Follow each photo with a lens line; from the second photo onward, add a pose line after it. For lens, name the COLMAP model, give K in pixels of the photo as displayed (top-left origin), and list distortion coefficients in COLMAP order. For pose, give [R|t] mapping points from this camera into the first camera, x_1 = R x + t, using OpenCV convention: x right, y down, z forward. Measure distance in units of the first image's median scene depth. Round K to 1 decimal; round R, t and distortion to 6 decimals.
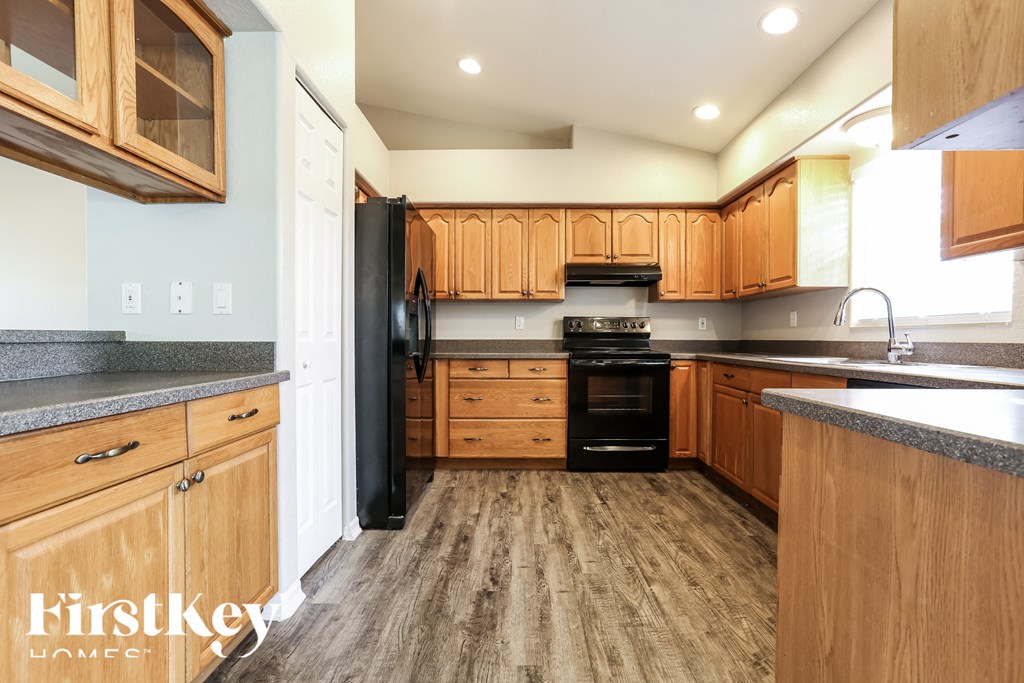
lens RADIAL K [[470.2, 0, 527.1], [0, 470.2, 347.7], [0, 0, 1]] dist [-0.026612, 0.006158]
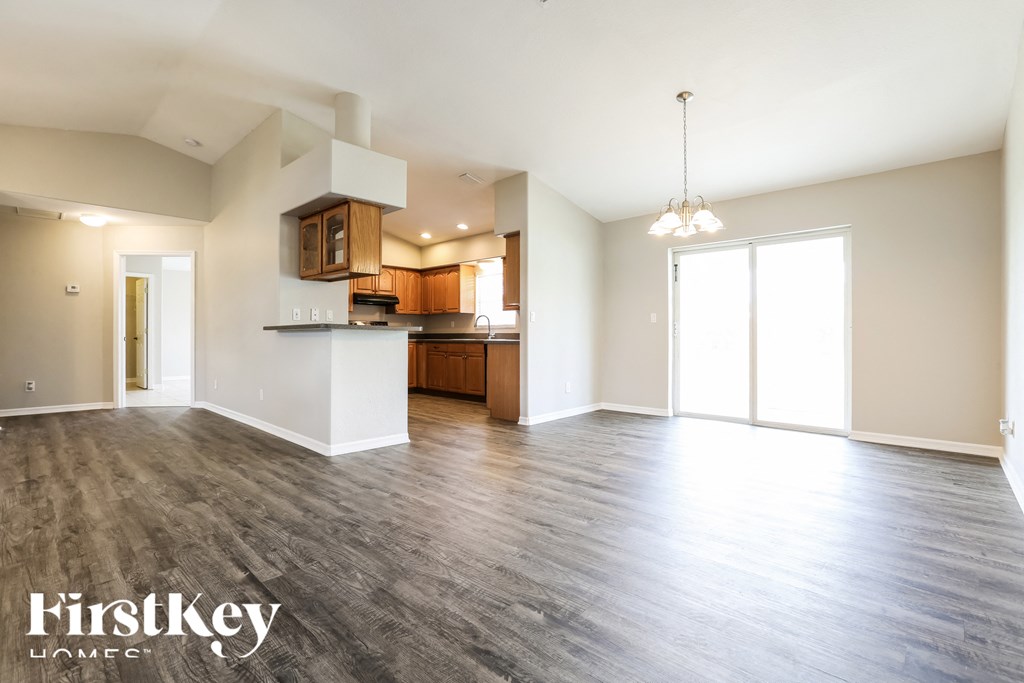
lens RADIAL K [[470.2, 0, 512.5], [0, 470.2, 336.4], [0, 0, 1]] dist [-0.026612, 0.006158]
pose [[0.687417, -0.000778, 0.726262, -0.950178], [0.014649, 0.999811, -0.012794, 0.035701], [-0.726115, 0.019433, 0.687298, -0.862846]]
